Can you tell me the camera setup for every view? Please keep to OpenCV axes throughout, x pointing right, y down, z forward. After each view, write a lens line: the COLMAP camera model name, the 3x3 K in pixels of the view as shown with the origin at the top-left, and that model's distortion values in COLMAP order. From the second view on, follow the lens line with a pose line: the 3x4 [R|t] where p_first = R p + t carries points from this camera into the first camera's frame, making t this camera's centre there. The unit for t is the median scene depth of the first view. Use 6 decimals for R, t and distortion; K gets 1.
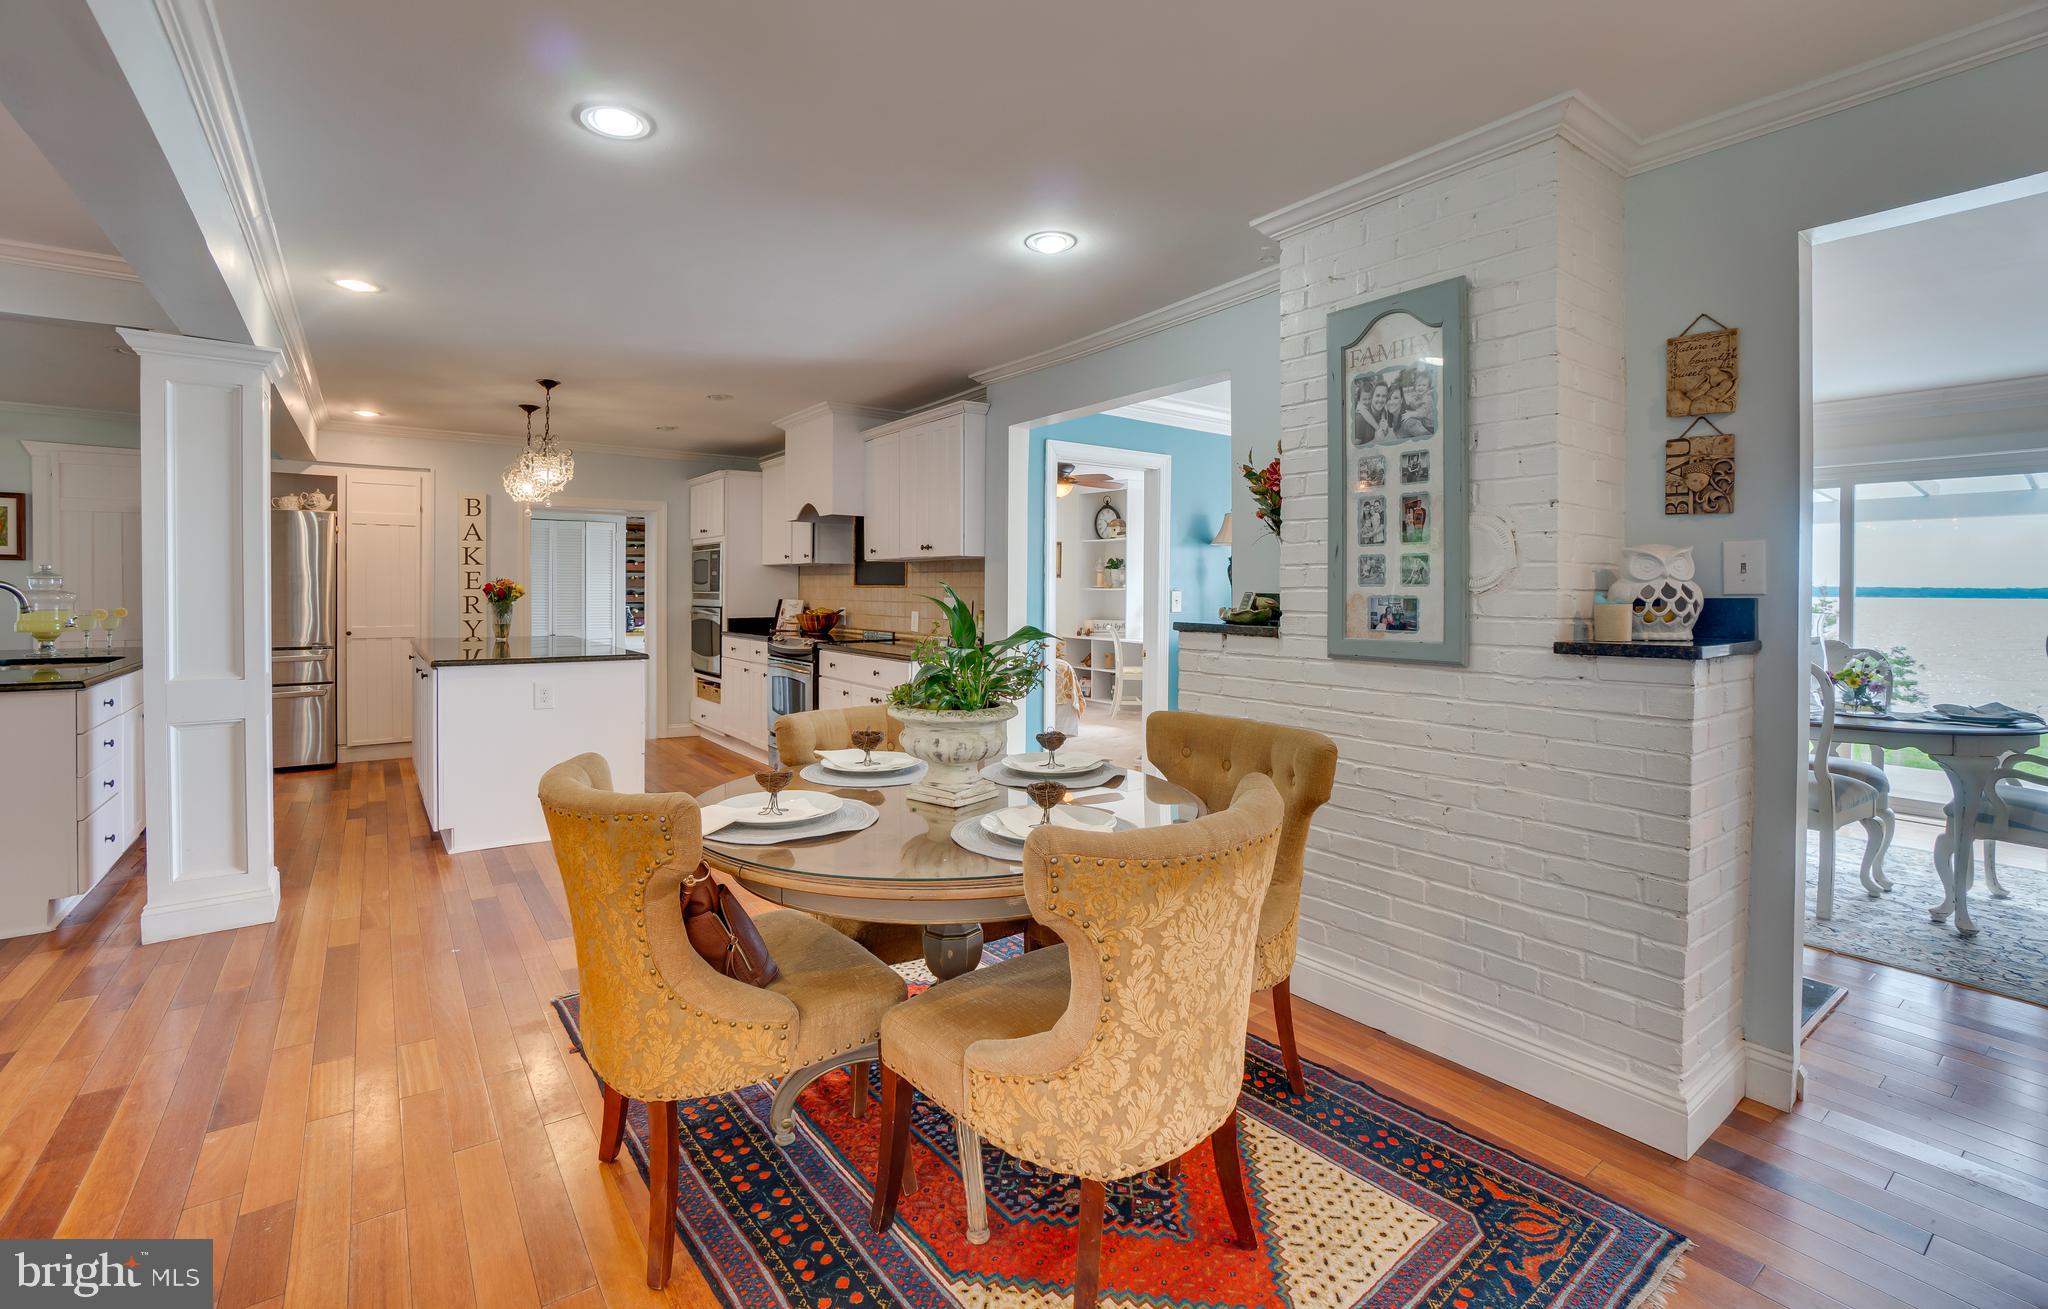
lens RADIAL K [[906.0, 0, 1026.3], [0, 906.0, 604.1], [0, 0, 1]] dist [-0.070416, 0.024625]
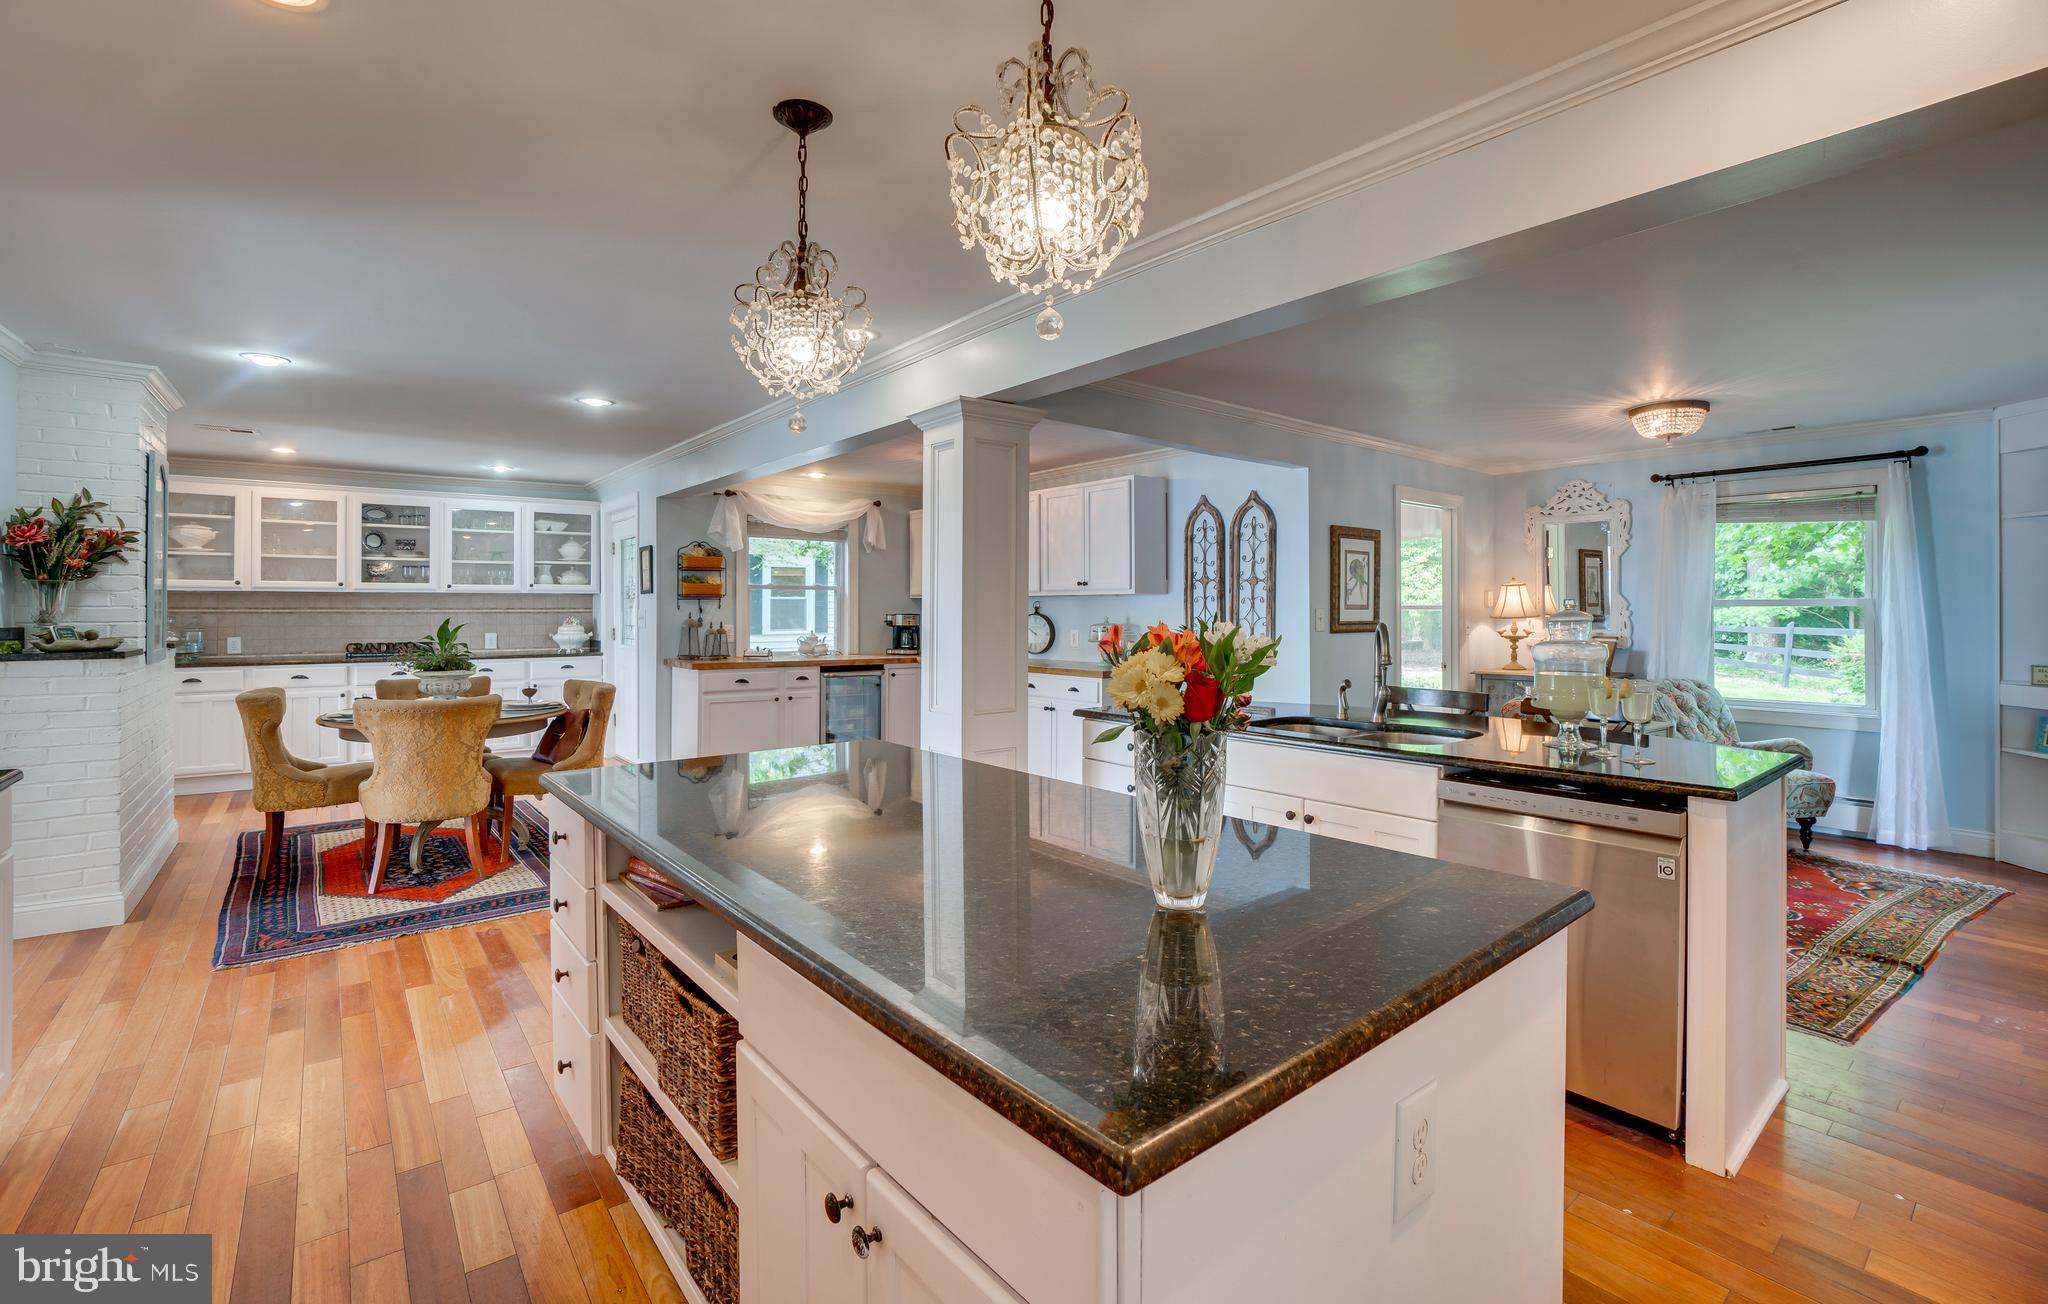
lens RADIAL K [[906.0, 0, 1026.3], [0, 906.0, 601.6], [0, 0, 1]] dist [-0.070416, 0.024625]
pose [[-0.999221, -0.006392, -0.038938, -0.524722], [-0.006831, 0.999915, 0.011140, -0.035074], [0.038863, 0.011398, -0.999180, 1.171766]]
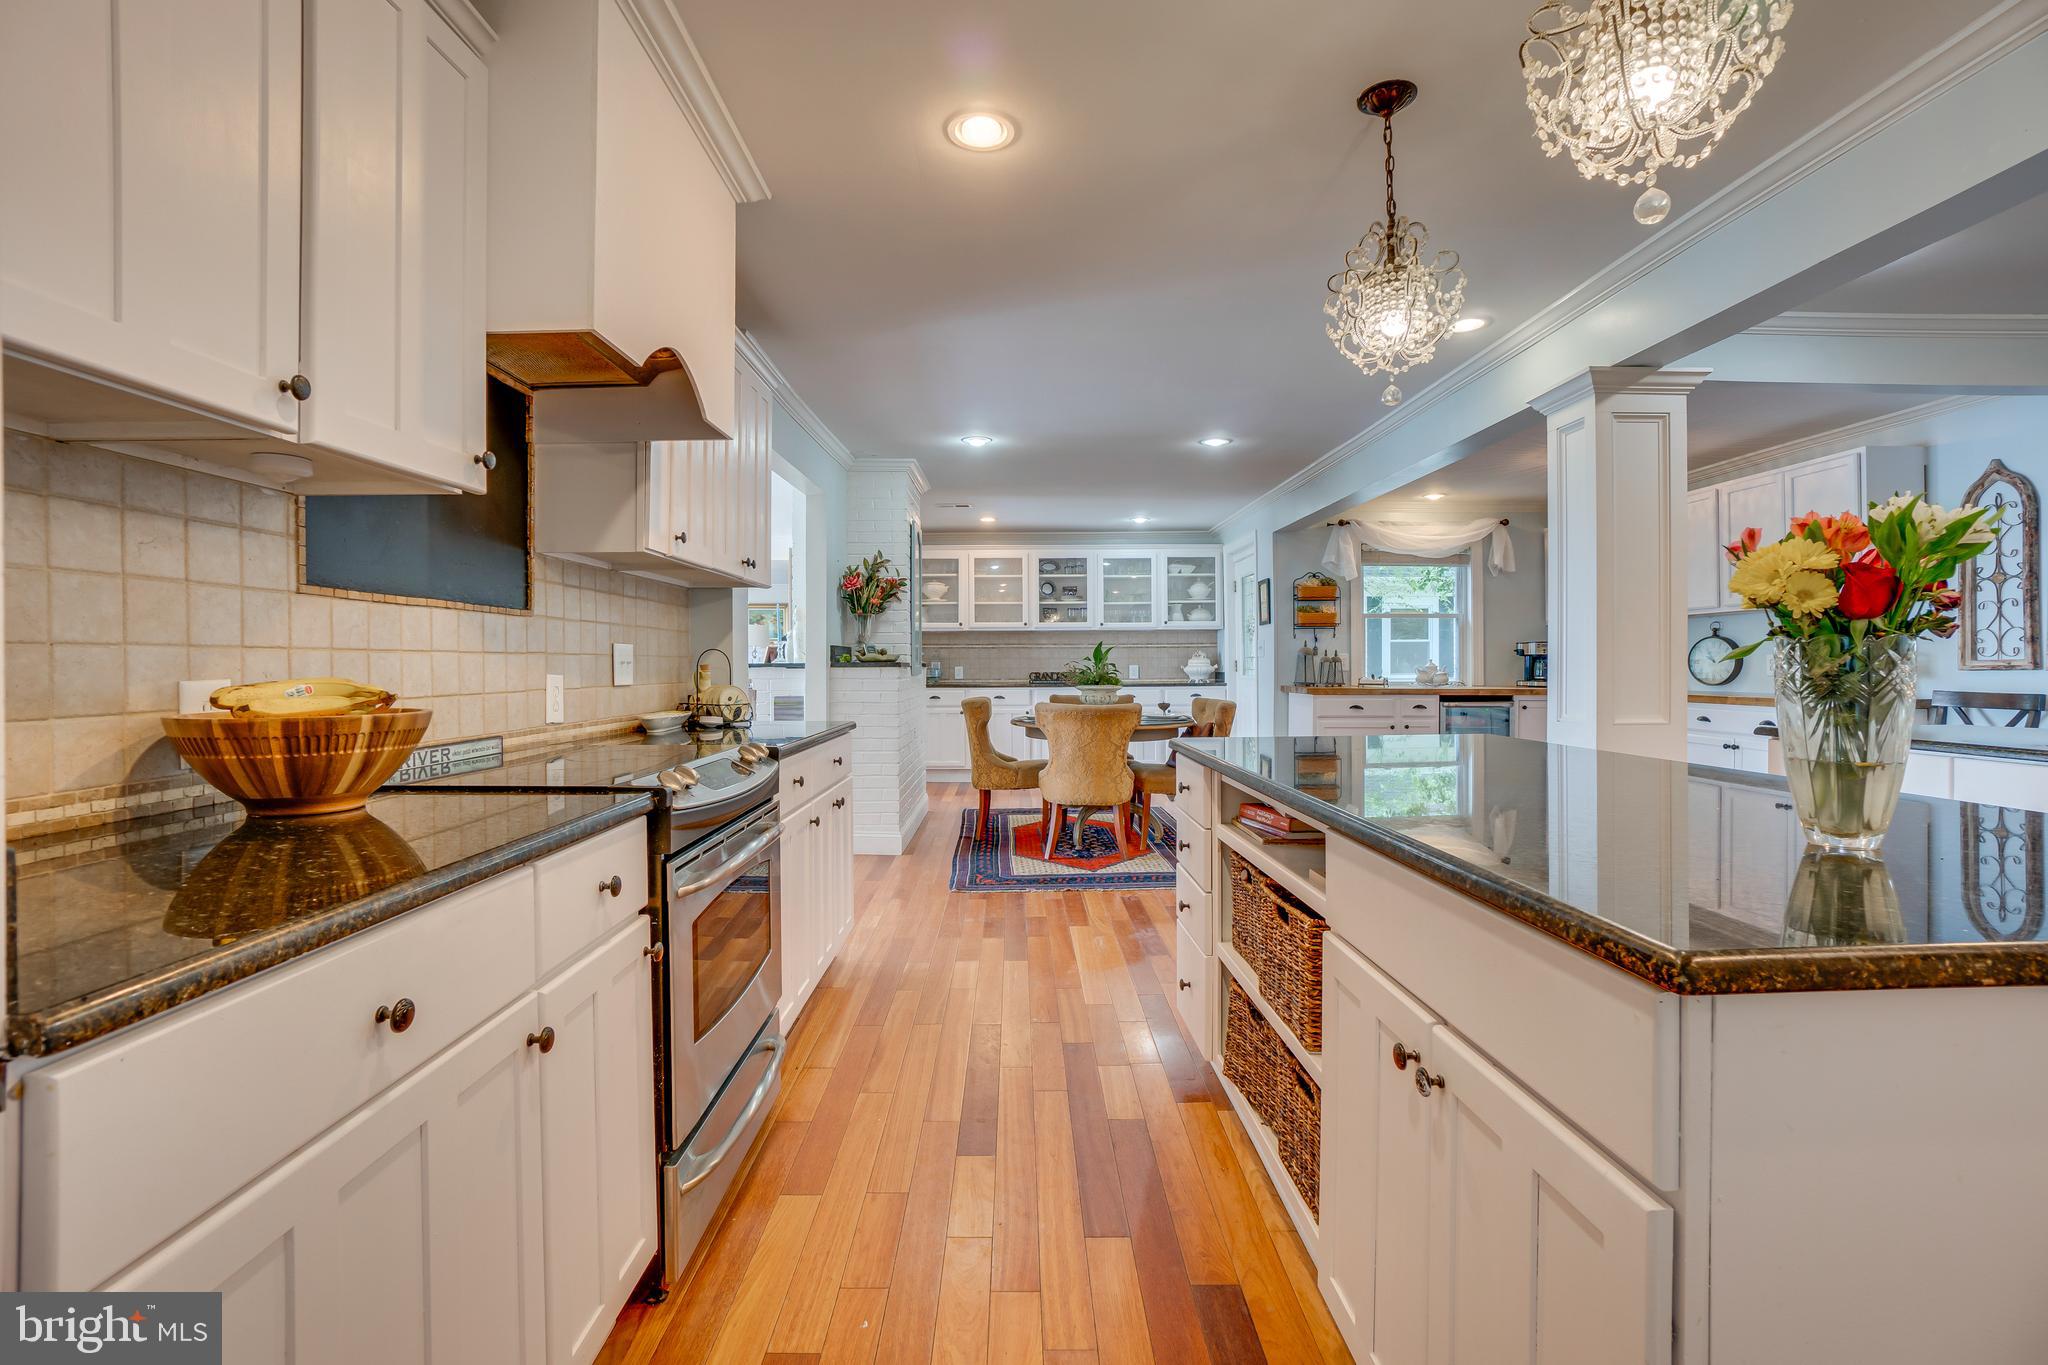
lens RADIAL K [[909.4, 0, 1018.8], [0, 909.4, 660.5], [0, 0, 1]] dist [-0.033572, 0.001179]
pose [[-0.807161, -0.000633, 0.590331, -0.541050], [0.010335, 0.999831, 0.015203, -0.002744], [-0.590241, 0.018372, -0.807018, 1.198945]]
